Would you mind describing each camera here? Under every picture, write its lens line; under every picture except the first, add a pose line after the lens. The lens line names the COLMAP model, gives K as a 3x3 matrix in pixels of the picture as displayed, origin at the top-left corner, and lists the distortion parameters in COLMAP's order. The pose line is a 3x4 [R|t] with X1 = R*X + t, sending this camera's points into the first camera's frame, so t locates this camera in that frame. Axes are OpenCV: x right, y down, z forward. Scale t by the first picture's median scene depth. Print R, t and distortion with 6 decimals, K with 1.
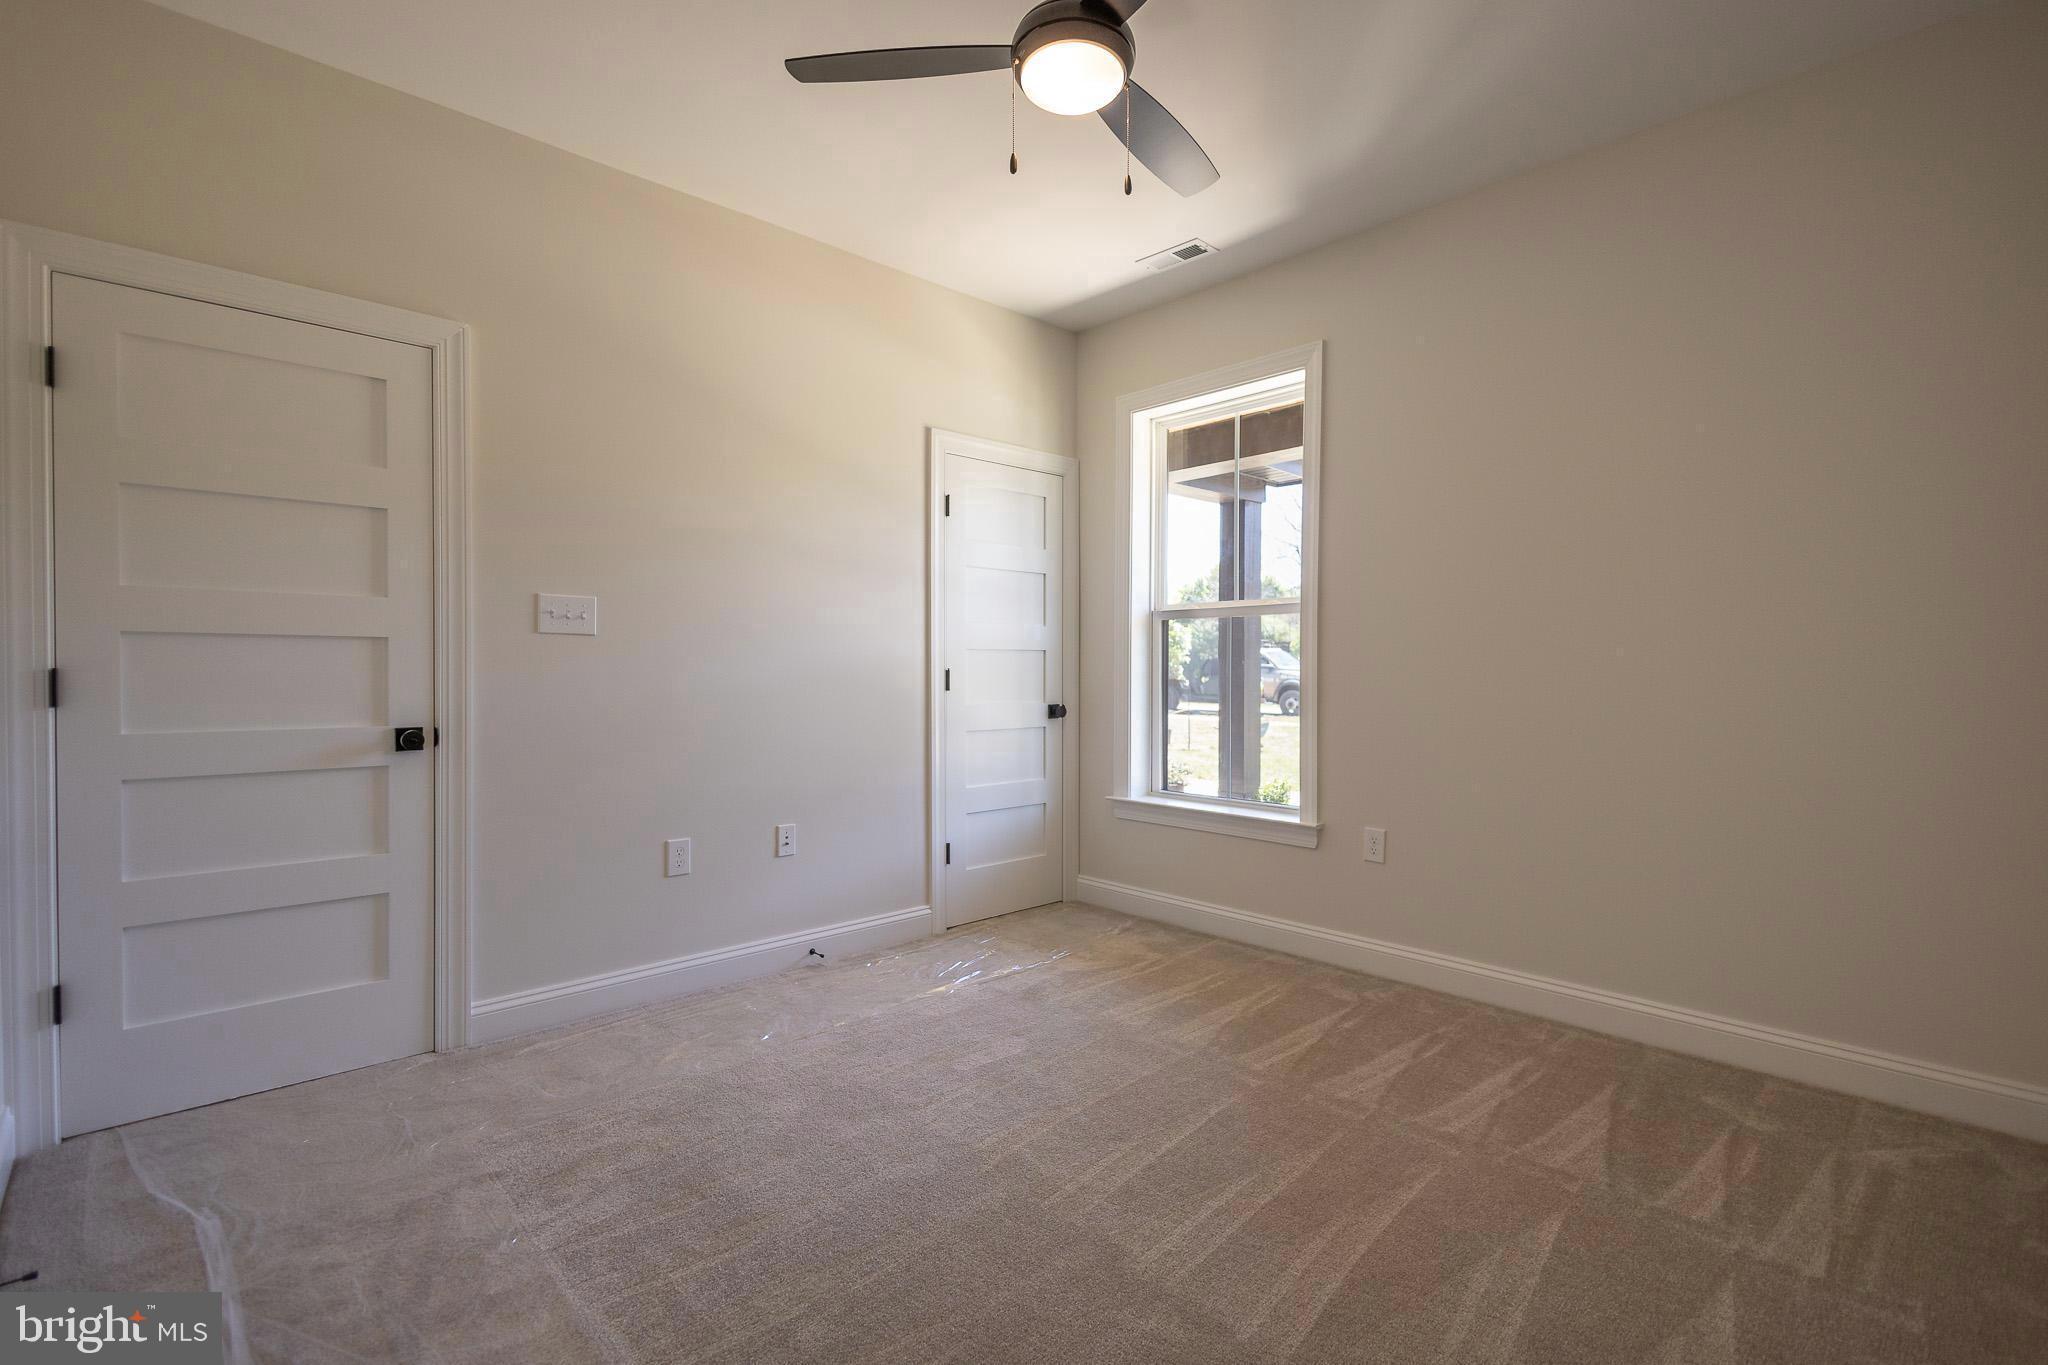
lens RADIAL K [[935.3, 0, 1024.0], [0, 935.3, 682.5], [0, 0, 1]] dist [0.013136, -0.005105]
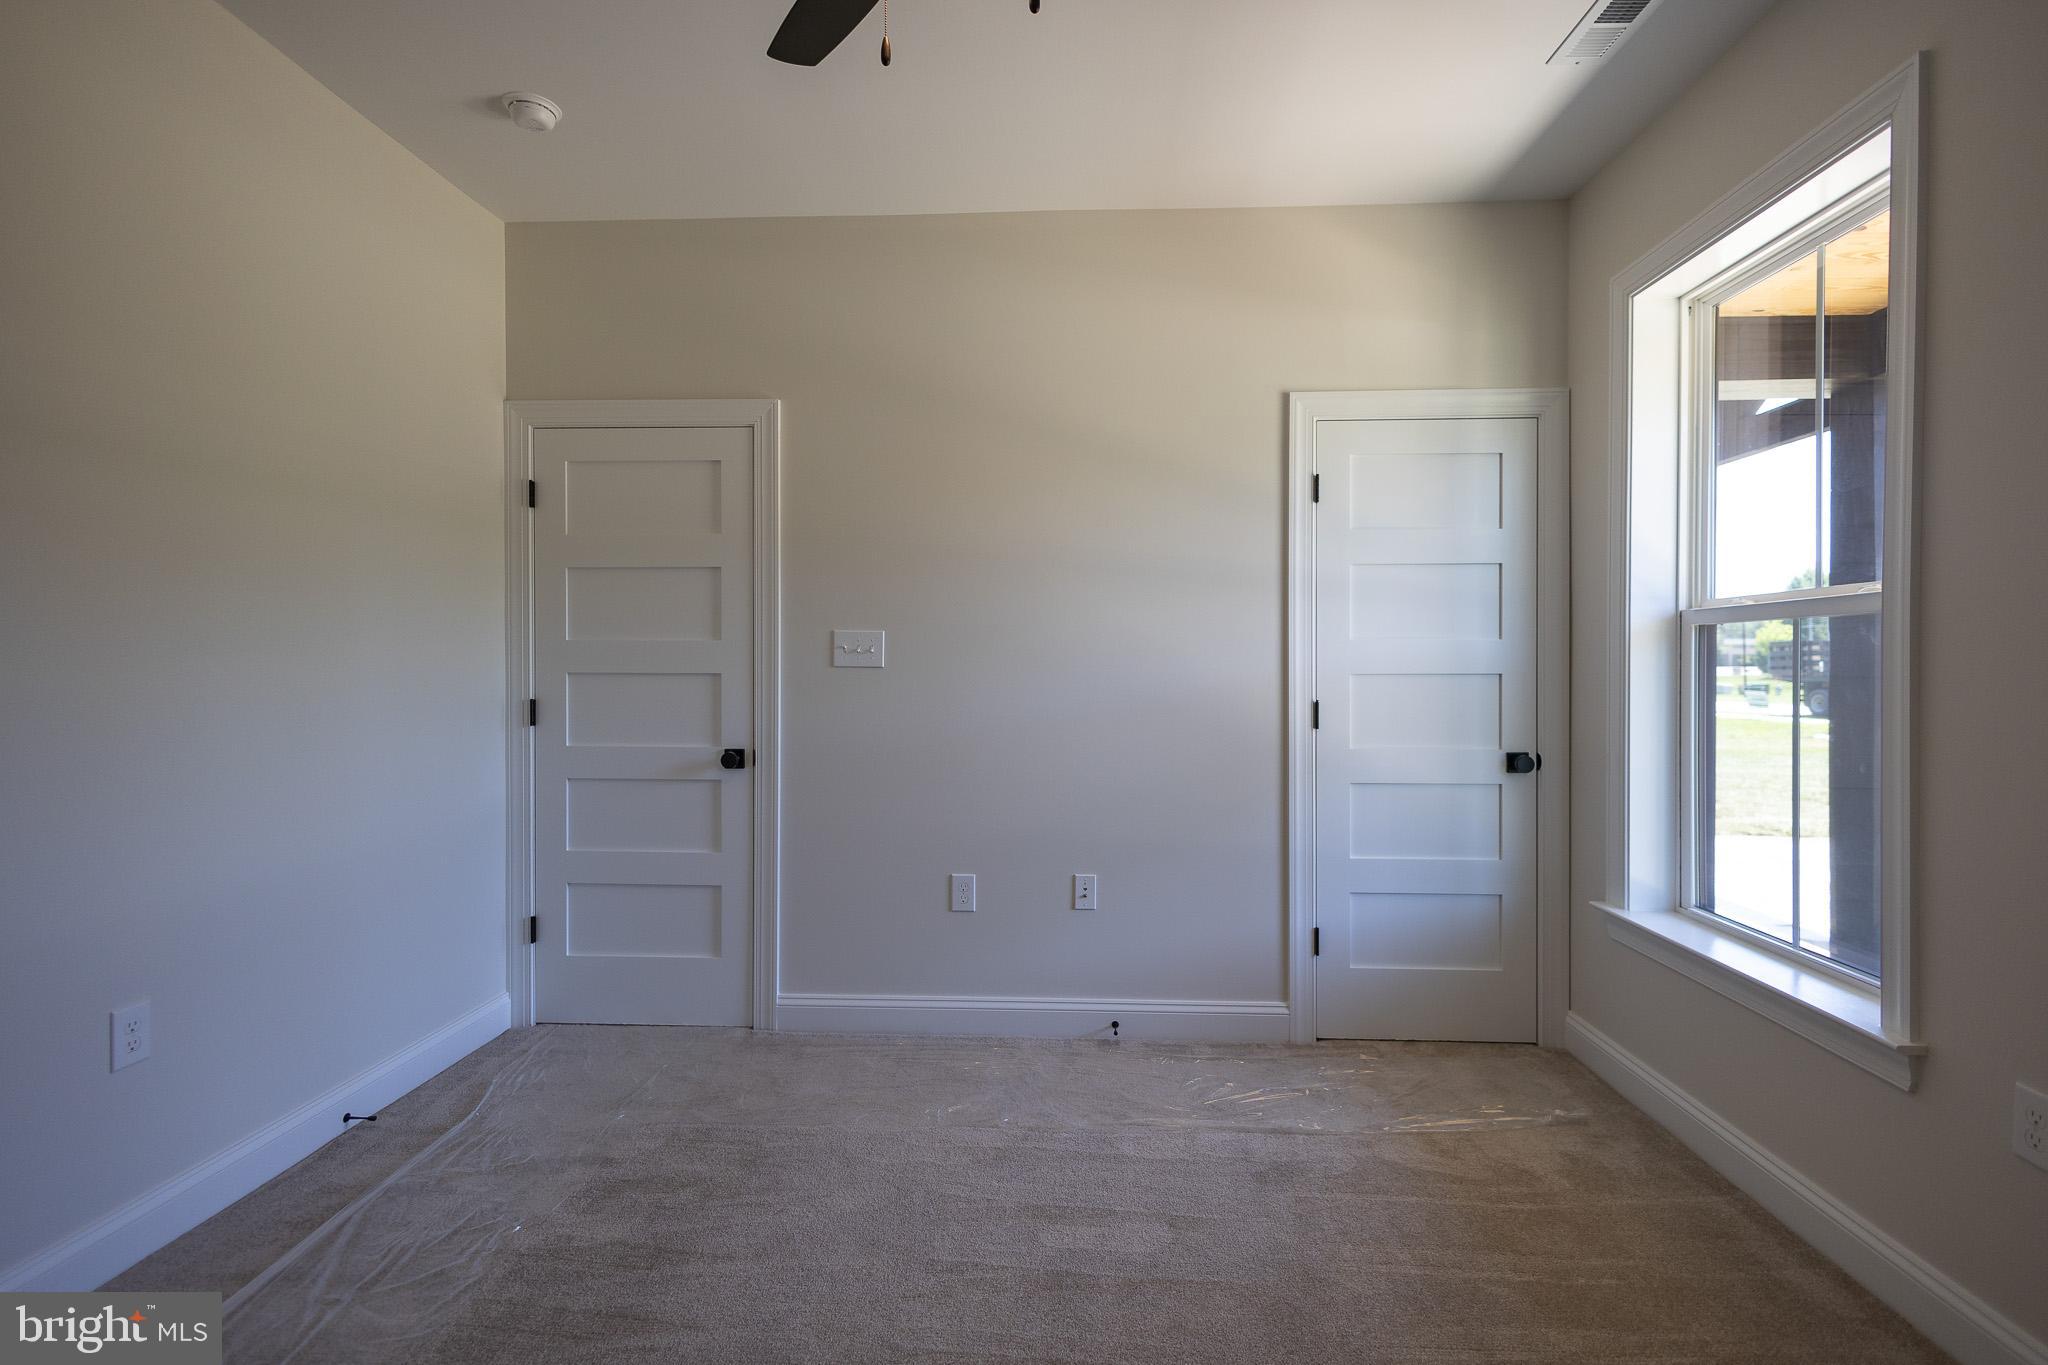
lens RADIAL K [[945.1, 0, 1035.4], [0, 945.1, 669.3], [0, 0, 1]] dist [0.005409, -0.000261]
pose [[0.698479, 0.000708, -0.715630, 0.351350], [-0.010075, 0.999910, -0.008844, -0.034653], [0.715560, 0.013387, 0.698423, 0.328985]]
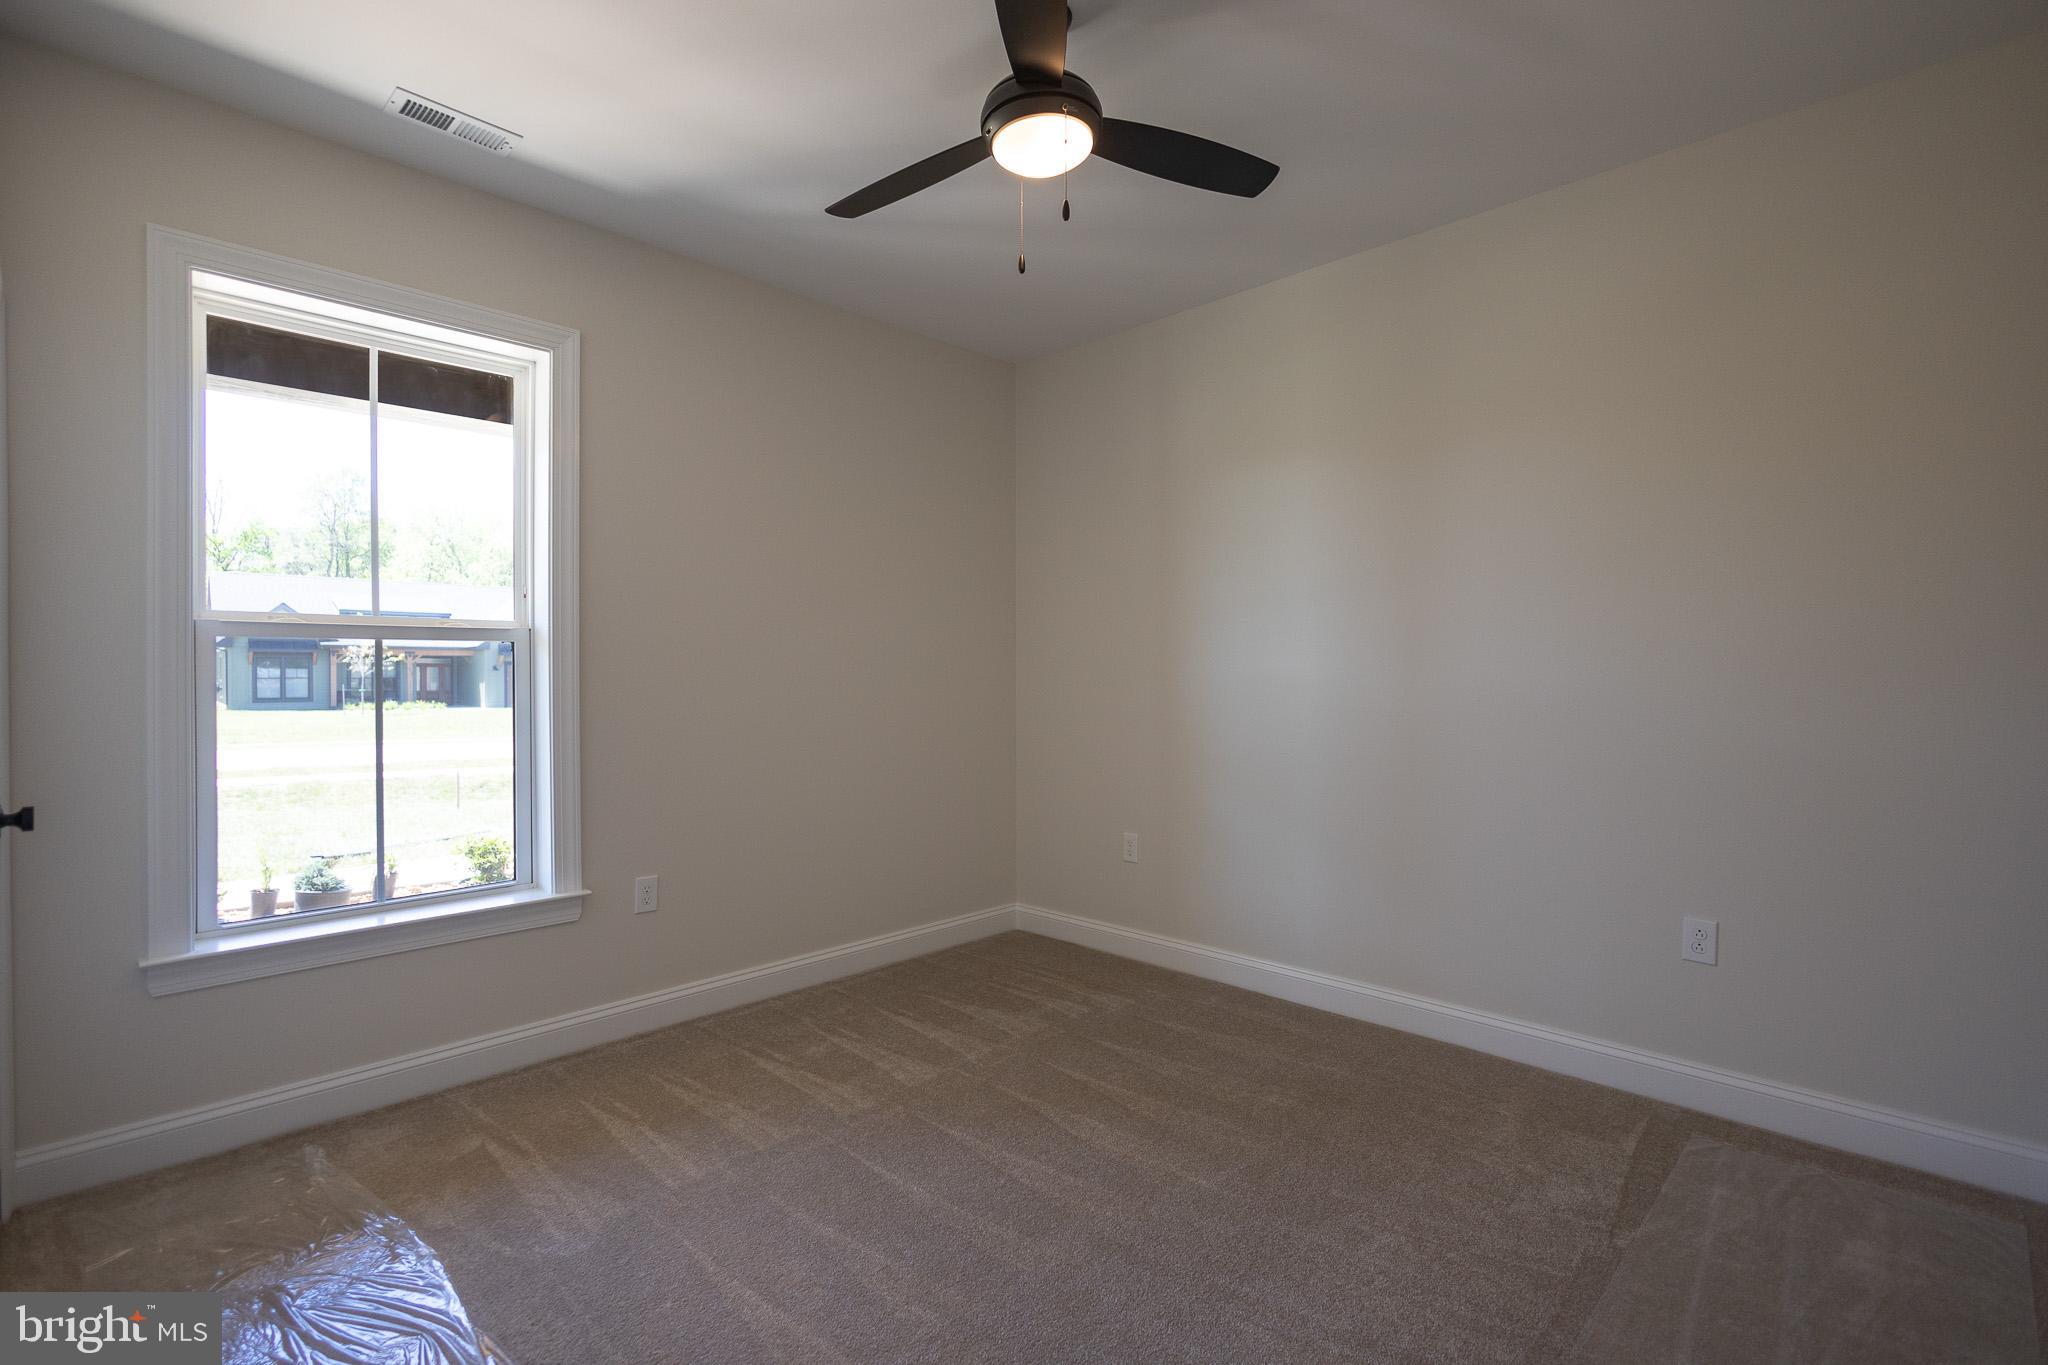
lens RADIAL K [[935.3, 0, 1024.0], [0, 935.3, 682.5], [0, 0, 1]] dist [0.013136, -0.005105]
pose [[-0.039289, 0.001015, 0.999227, -0.566465], [0.021827, 0.999762, -0.000157, -0.030903], [-0.998989, 0.021804, -0.039302, 0.630000]]
